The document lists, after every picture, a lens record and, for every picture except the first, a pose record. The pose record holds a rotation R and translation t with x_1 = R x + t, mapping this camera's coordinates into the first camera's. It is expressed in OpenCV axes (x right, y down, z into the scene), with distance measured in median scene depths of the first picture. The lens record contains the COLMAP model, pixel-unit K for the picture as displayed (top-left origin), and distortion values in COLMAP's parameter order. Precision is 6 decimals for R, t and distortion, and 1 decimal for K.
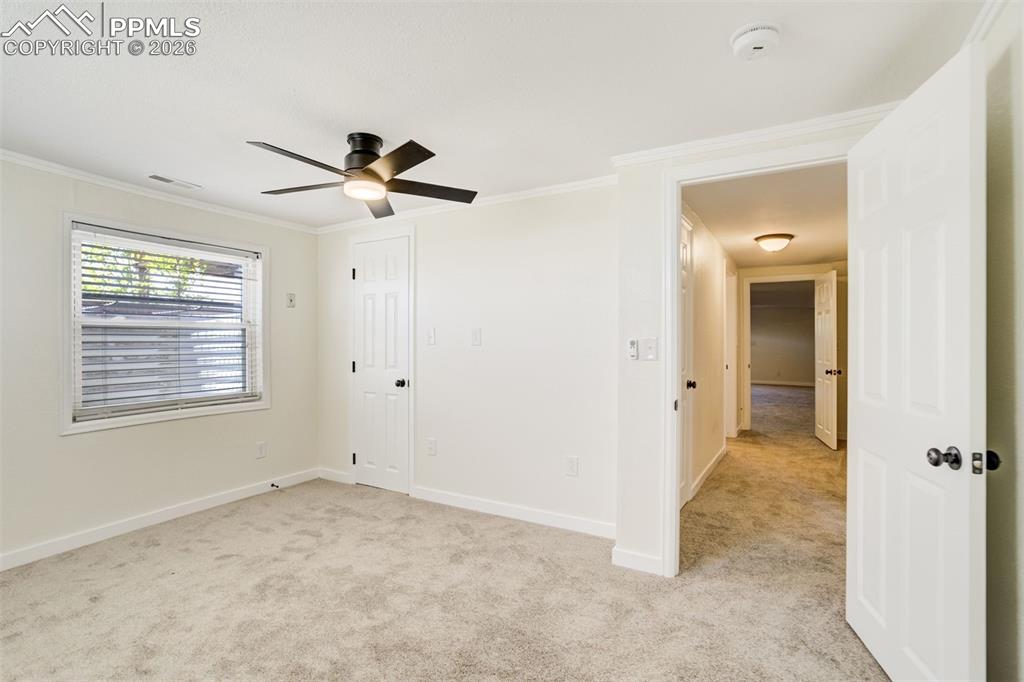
lens RADIAL K [[473.7, 0, 526.1], [0, 473.7, 337.6], [0, 0, 1]] dist [-0.001816, 0.000429]
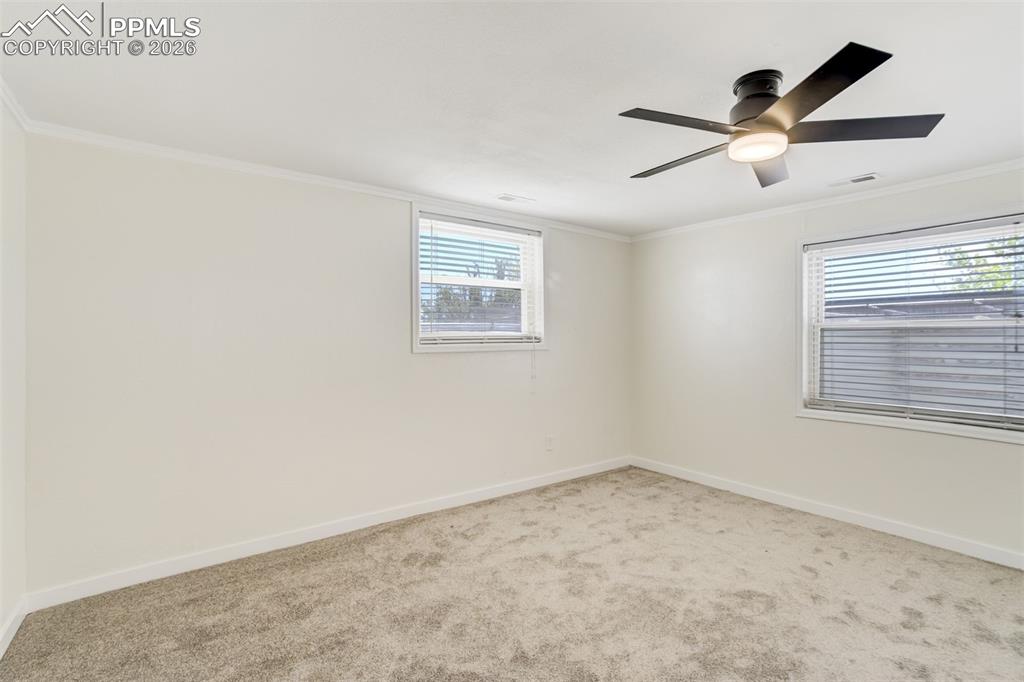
lens RADIAL K [[473.7, 0, 526.1], [0, 473.7, 337.6], [0, 0, 1]] dist [-0.001816, 0.000429]
pose [[-0.369300, 0.006483, -0.929288, 0.424290], [0.001280, 0.999978, 0.006467, -0.012979], [0.929309, 0.001199, -0.369300, 0.742785]]
